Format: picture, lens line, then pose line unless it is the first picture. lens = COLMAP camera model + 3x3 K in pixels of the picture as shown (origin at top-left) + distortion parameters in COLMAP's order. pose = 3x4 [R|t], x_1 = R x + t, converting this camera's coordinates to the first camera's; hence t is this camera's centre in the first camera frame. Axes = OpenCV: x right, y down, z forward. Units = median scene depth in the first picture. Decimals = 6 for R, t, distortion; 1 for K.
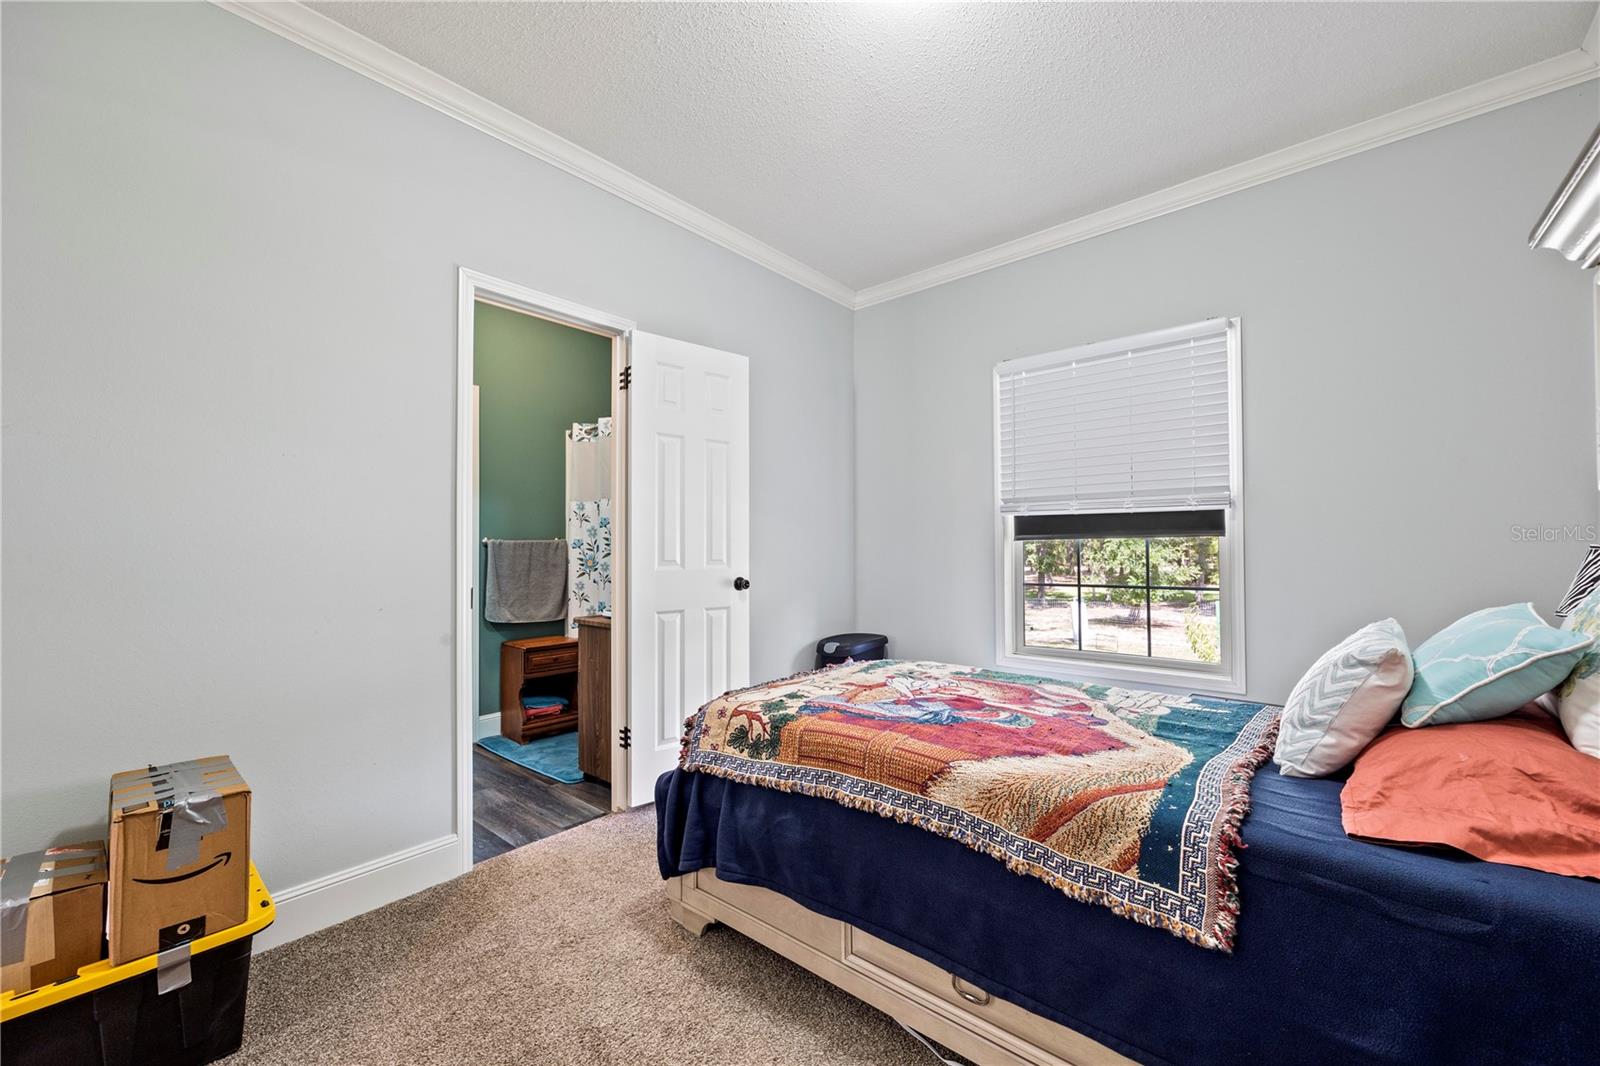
lens RADIAL K [[635.2, 0, 810.6], [0, 635.2, 536.8], [0, 0, 1]] dist [0.007283, 0.000813]
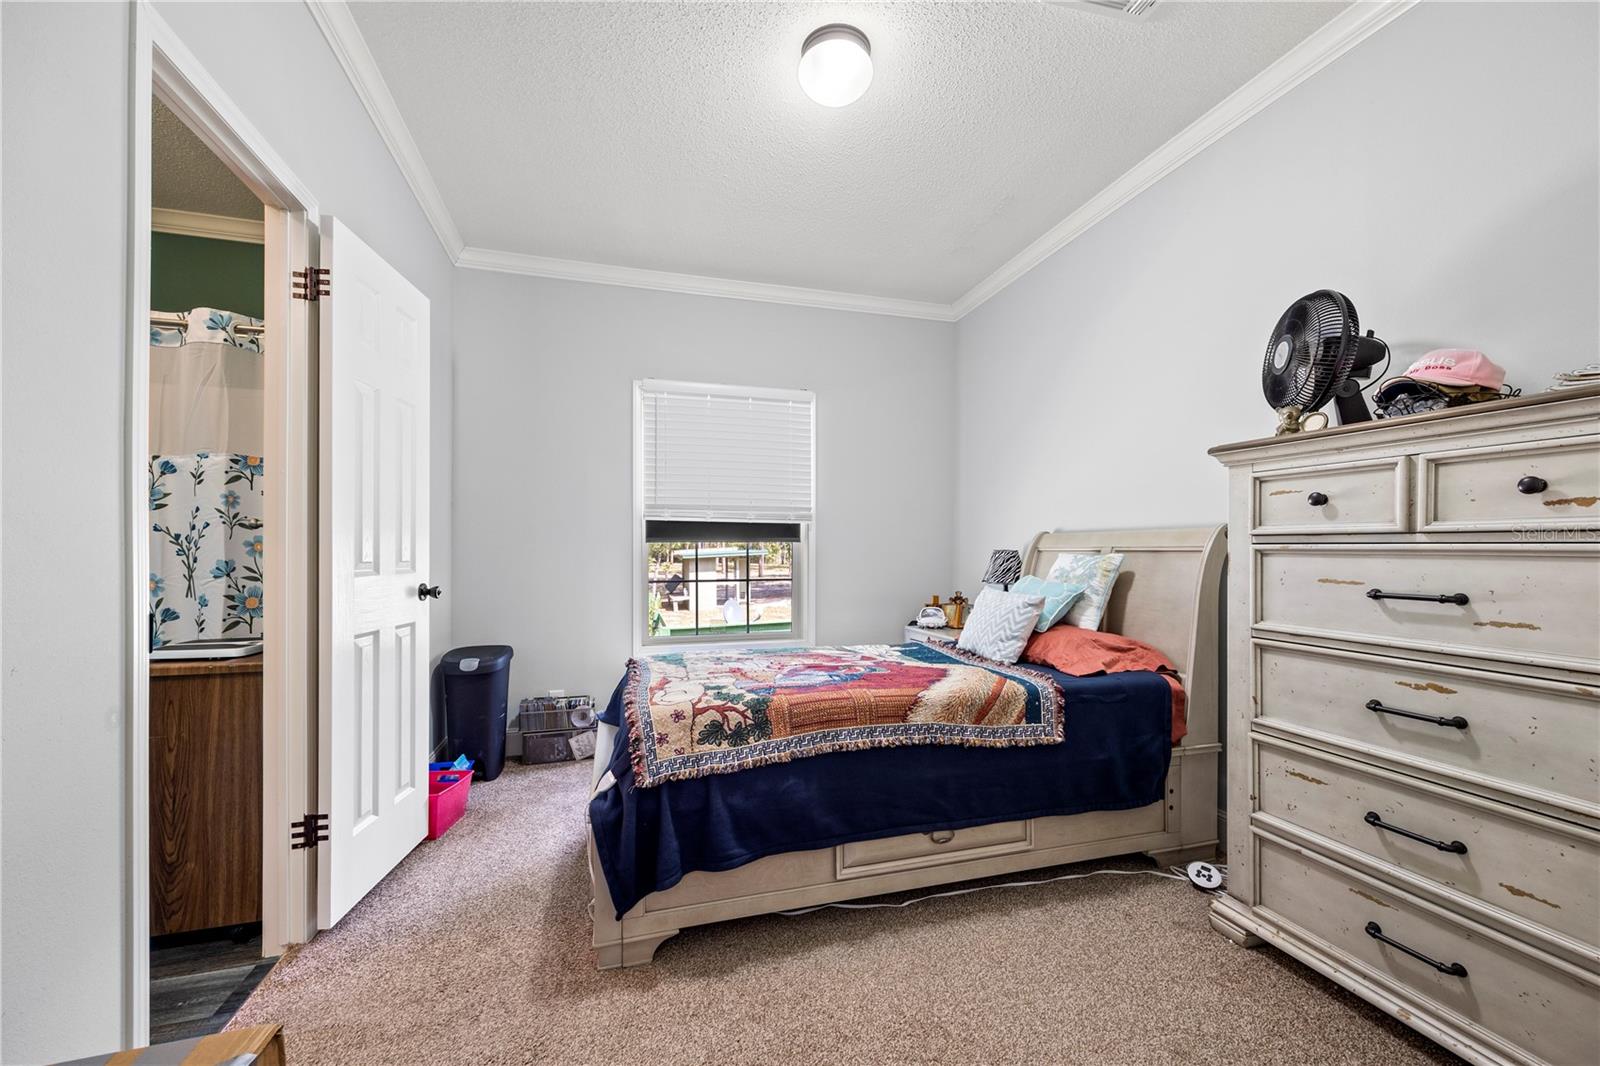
lens RADIAL K [[635.2, 0, 815.9], [0, 635.2, 541.6], [0, 0, 1]] dist [0.007283, 0.000813]
pose [[0.541717, 0.020425, 0.840313, -0.917805], [-0.022725, 0.999695, -0.009649, 0.017279], [-0.840254, -0.013869, 0.542016, 0.328384]]
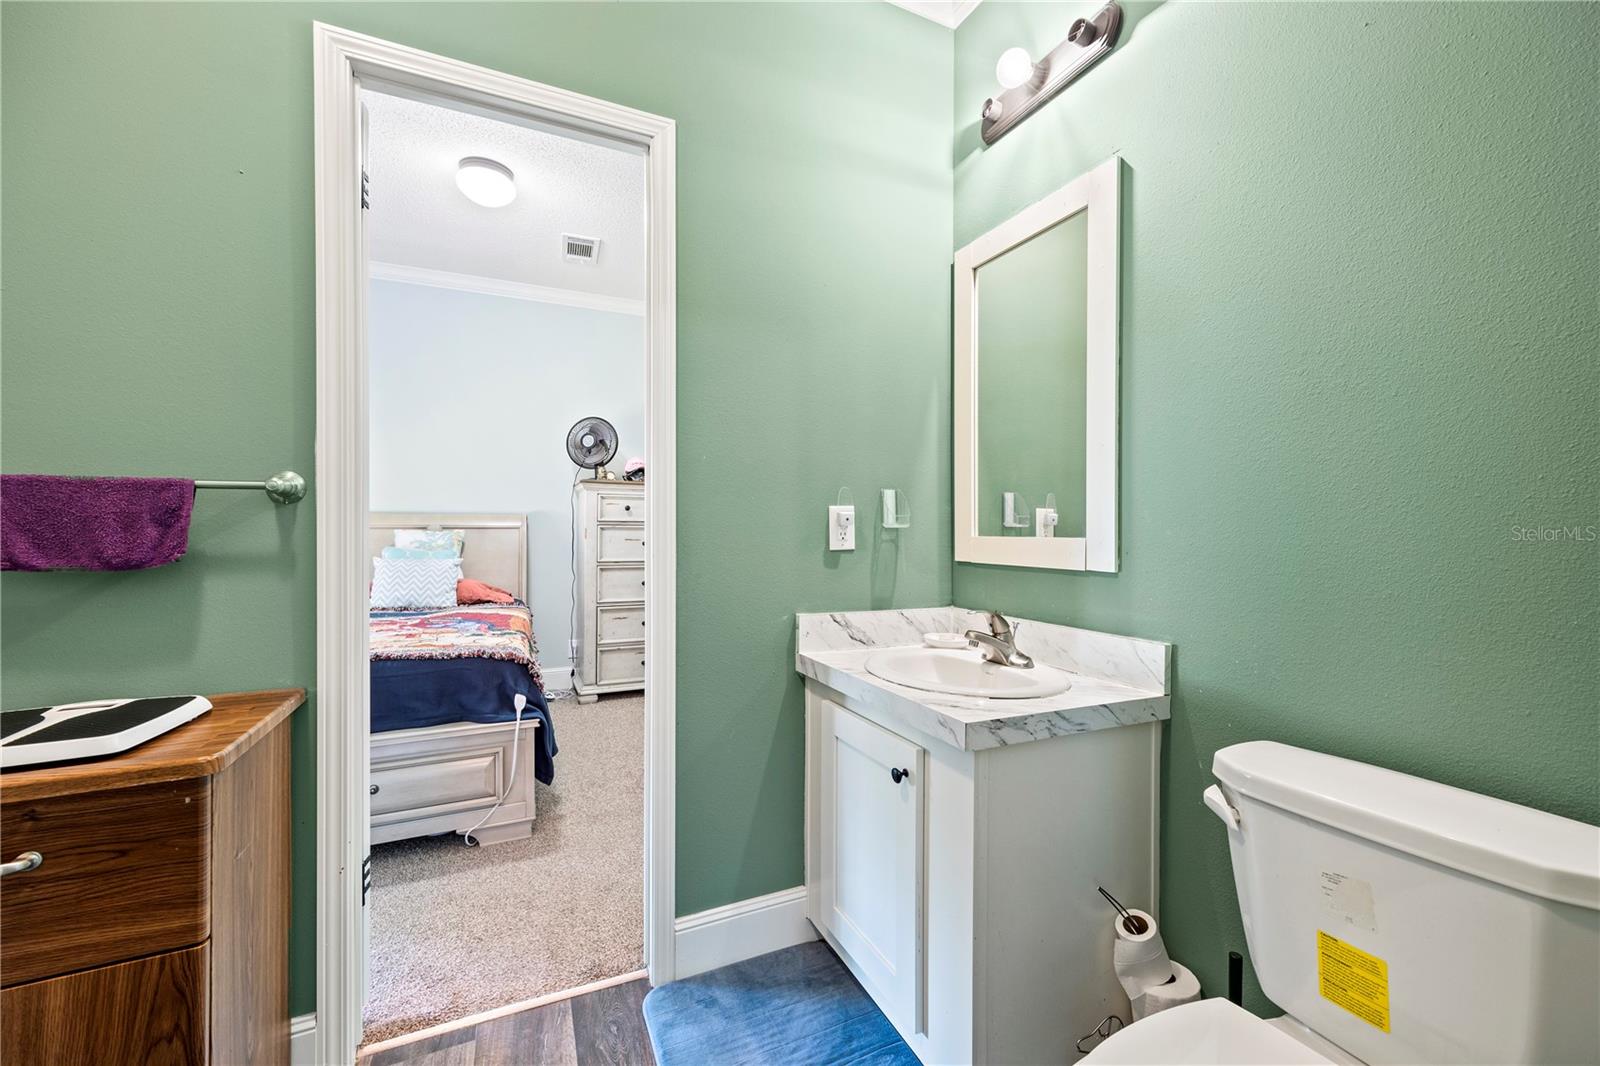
lens RADIAL K [[635.2, 0, 803.7], [0, 635.2, 534.5], [0, 0, 1]] dist [0.007283, 0.000813]
pose [[-0.908550, 0.002406, 0.417770, -1.337726], [-0.002617, 0.999931, -0.011450, 0.055408], [-0.417769, -0.011496, -0.908481, 2.115450]]
